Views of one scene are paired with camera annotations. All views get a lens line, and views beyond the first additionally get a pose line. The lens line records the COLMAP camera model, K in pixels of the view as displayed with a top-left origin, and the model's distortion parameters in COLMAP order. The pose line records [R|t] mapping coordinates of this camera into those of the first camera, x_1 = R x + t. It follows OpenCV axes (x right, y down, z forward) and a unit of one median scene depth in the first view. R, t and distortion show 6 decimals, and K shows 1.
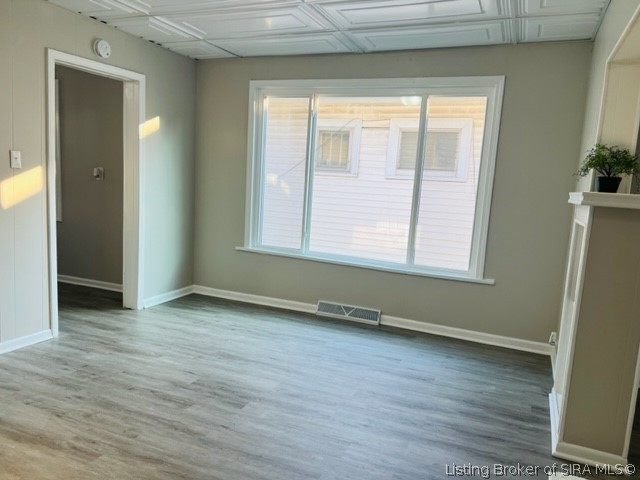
lens RADIAL K [[485.1, 0, 323.9], [0, 485.1, 240.3], [0, 0, 1]] dist [0.034779, -0.023422]
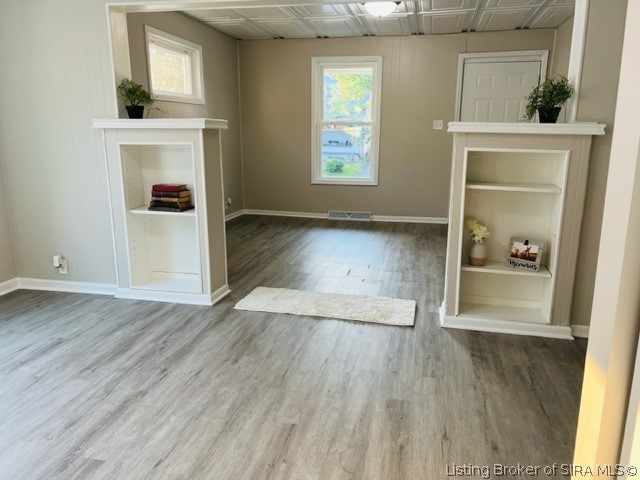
lens RADIAL K [[485.1, 0, 321.5], [0, 485.1, 244.2], [0, 0, 1]] dist [0.034779, -0.023422]
pose [[-0.178929, -0.281417, 0.942756, -0.695826], [0.107045, 0.946963, 0.302989, -0.104998], [-0.978021, 0.155131, -0.139315, 0.662505]]
